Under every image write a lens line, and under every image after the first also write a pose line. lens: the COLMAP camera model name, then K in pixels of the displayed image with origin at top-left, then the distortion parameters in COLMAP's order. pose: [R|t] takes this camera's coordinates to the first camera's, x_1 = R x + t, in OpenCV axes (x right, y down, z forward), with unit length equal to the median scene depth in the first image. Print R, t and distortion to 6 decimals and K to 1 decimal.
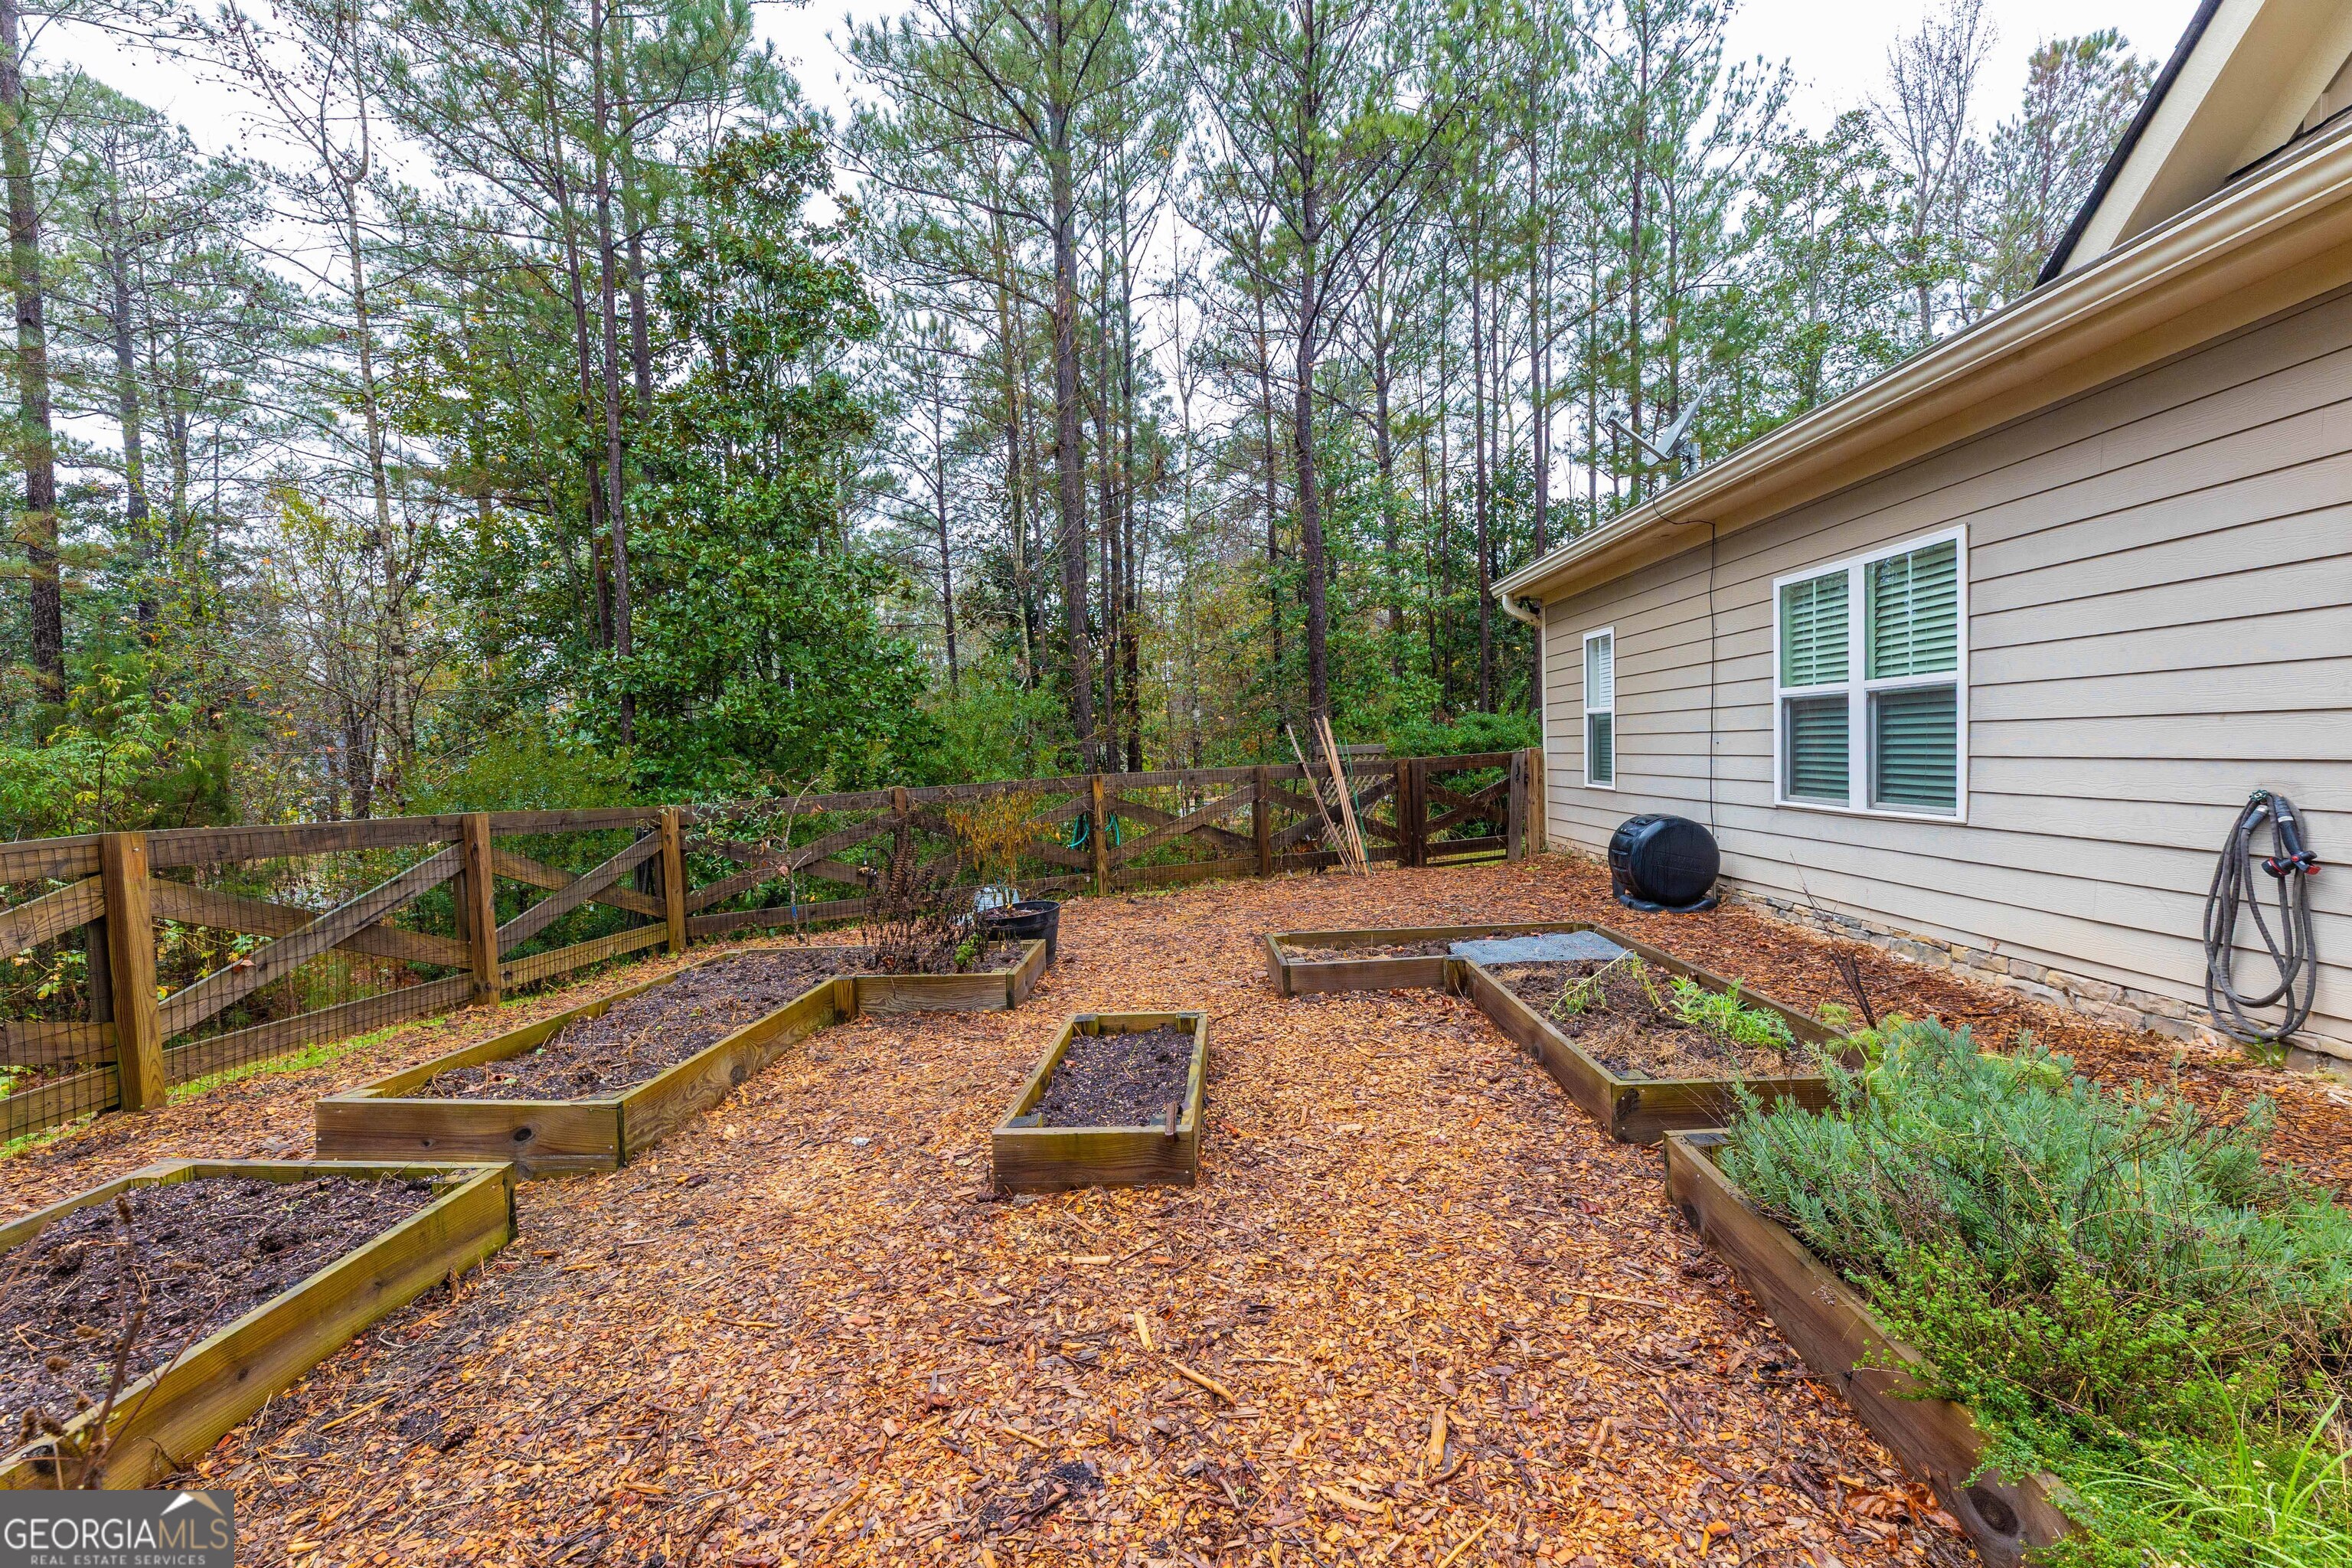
lens RADIAL K [[967.9, 0, 1190.9], [0, 967.9, 789.4], [0, 0, 1]] dist [-0.002179, -0.000190]
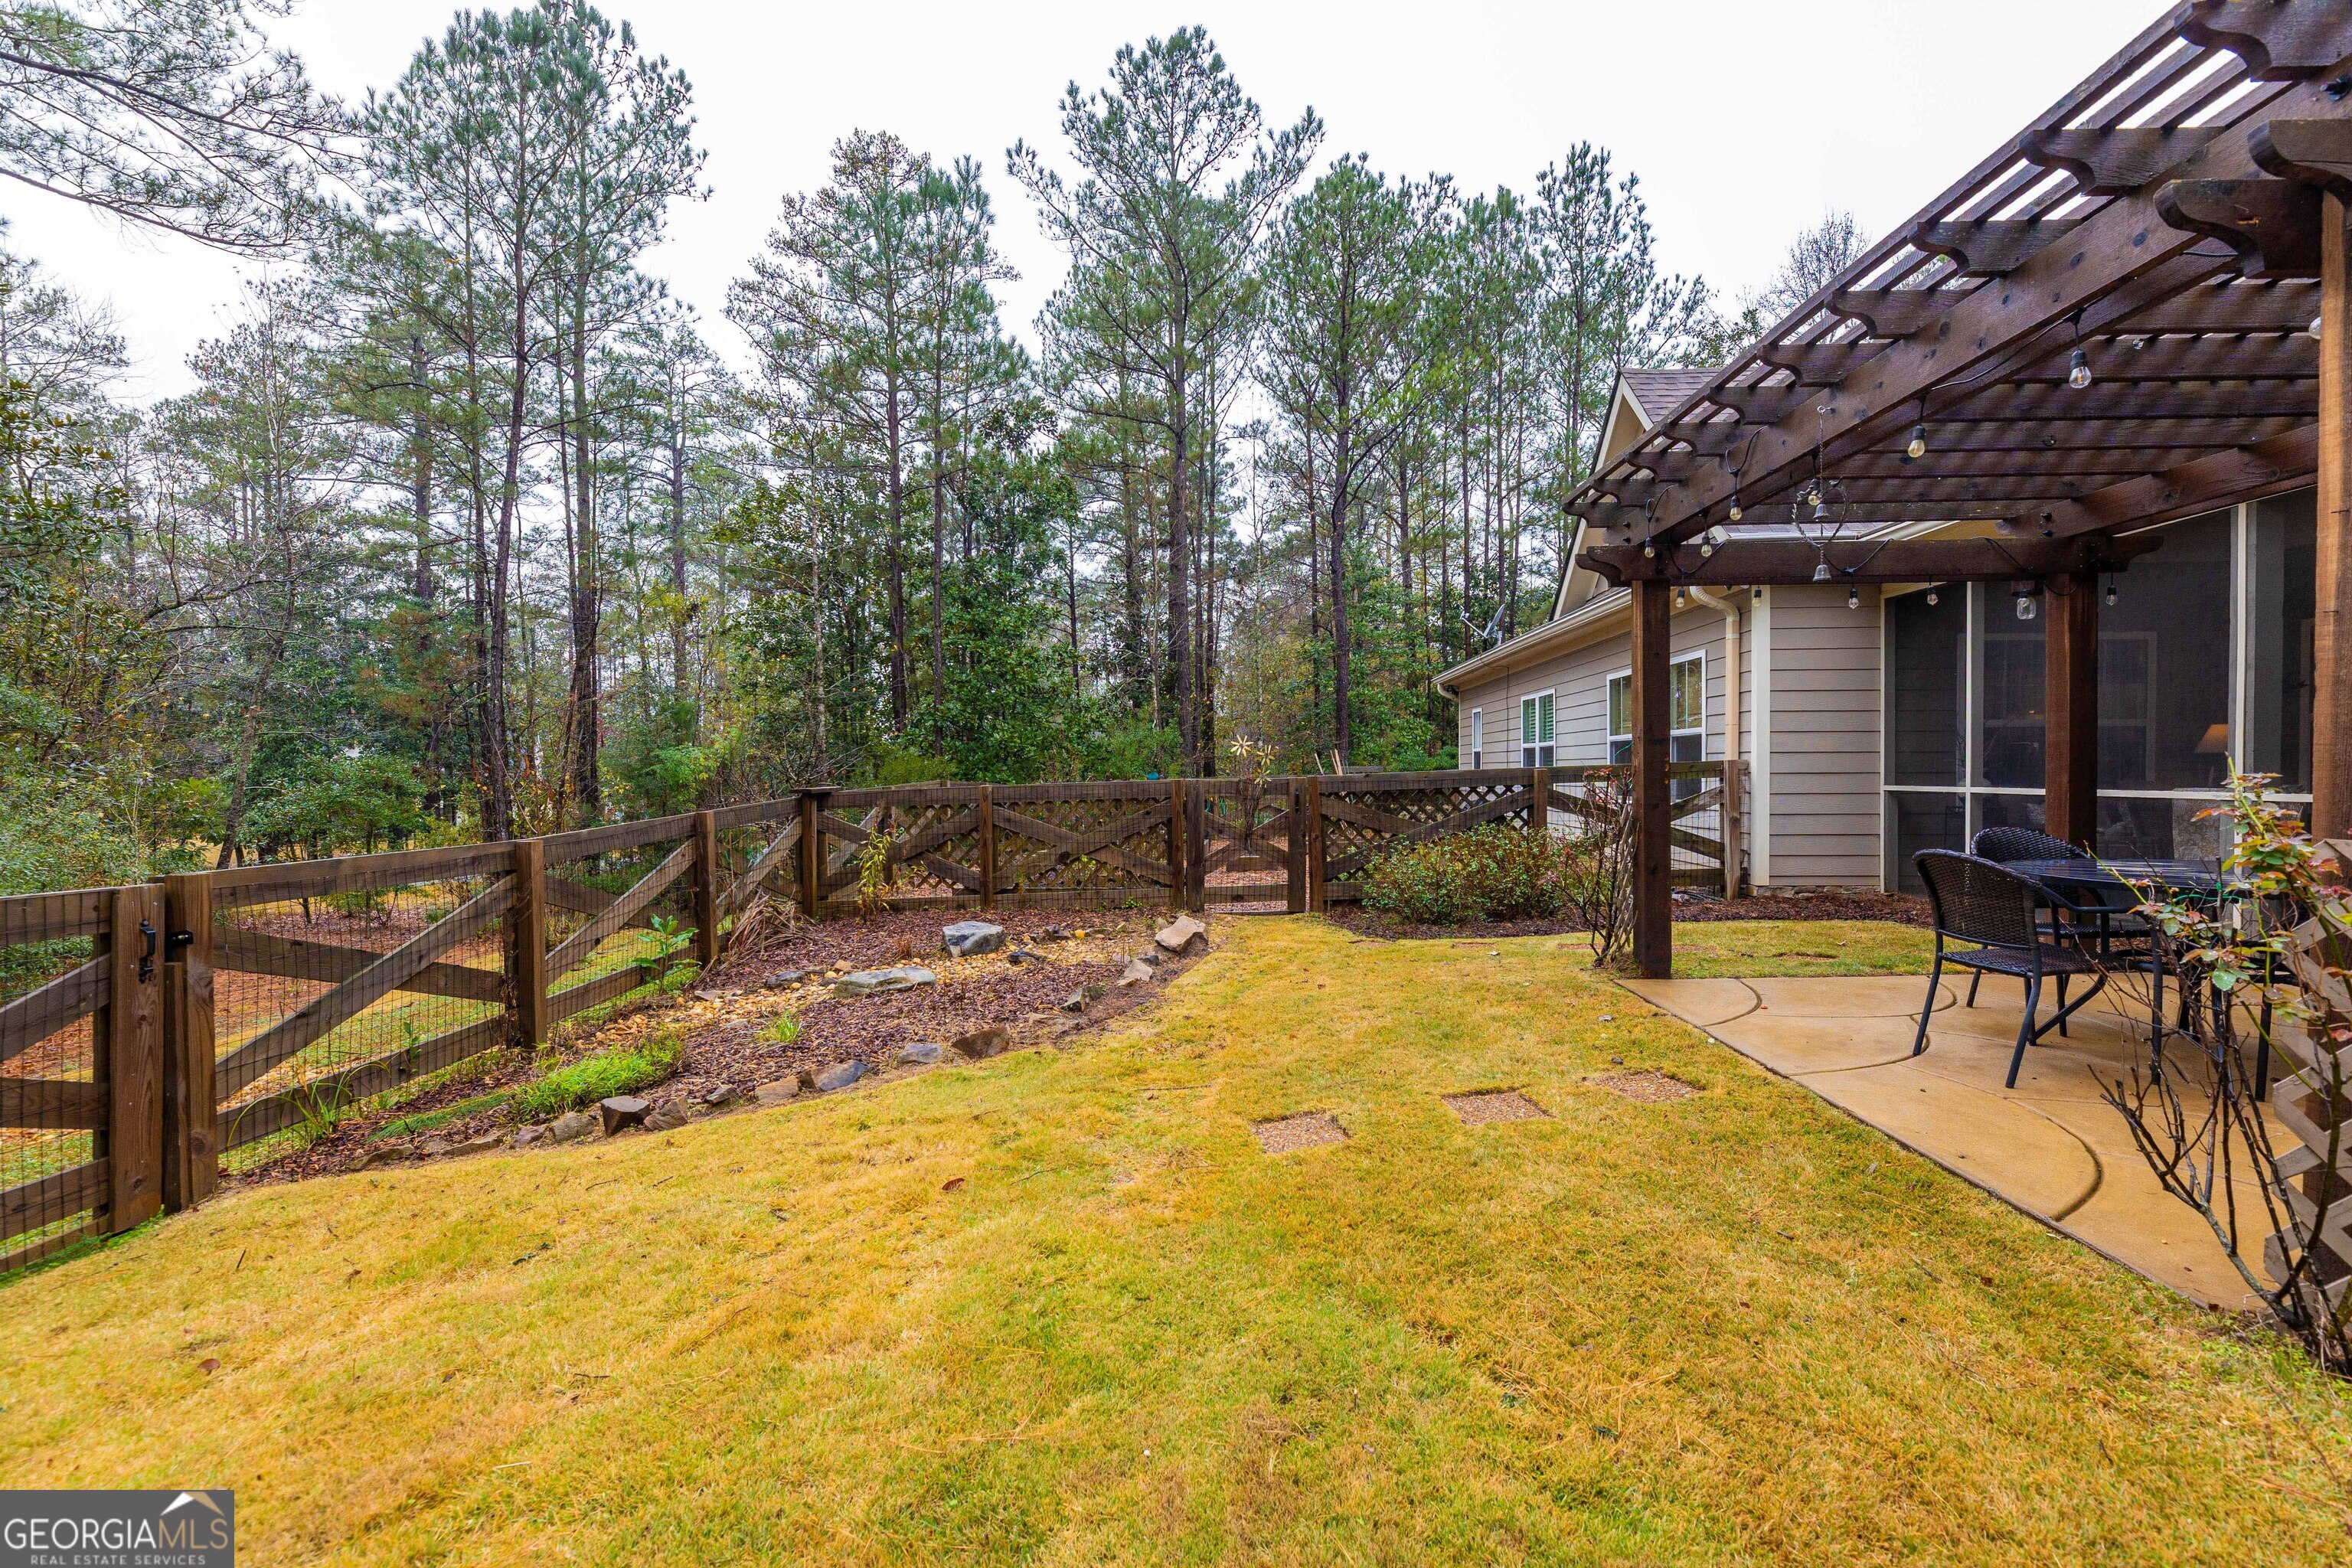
lens RADIAL K [[967.9, 0, 1190.9], [0, 967.9, 789.4], [0, 0, 1]] dist [-0.002179, -0.000190]
pose [[0.998584, 0.023215, -0.047861, -0.021071], [-0.024291, 0.999463, -0.022015, 0.020983], [0.047324, 0.023147, 0.998611, -0.382893]]
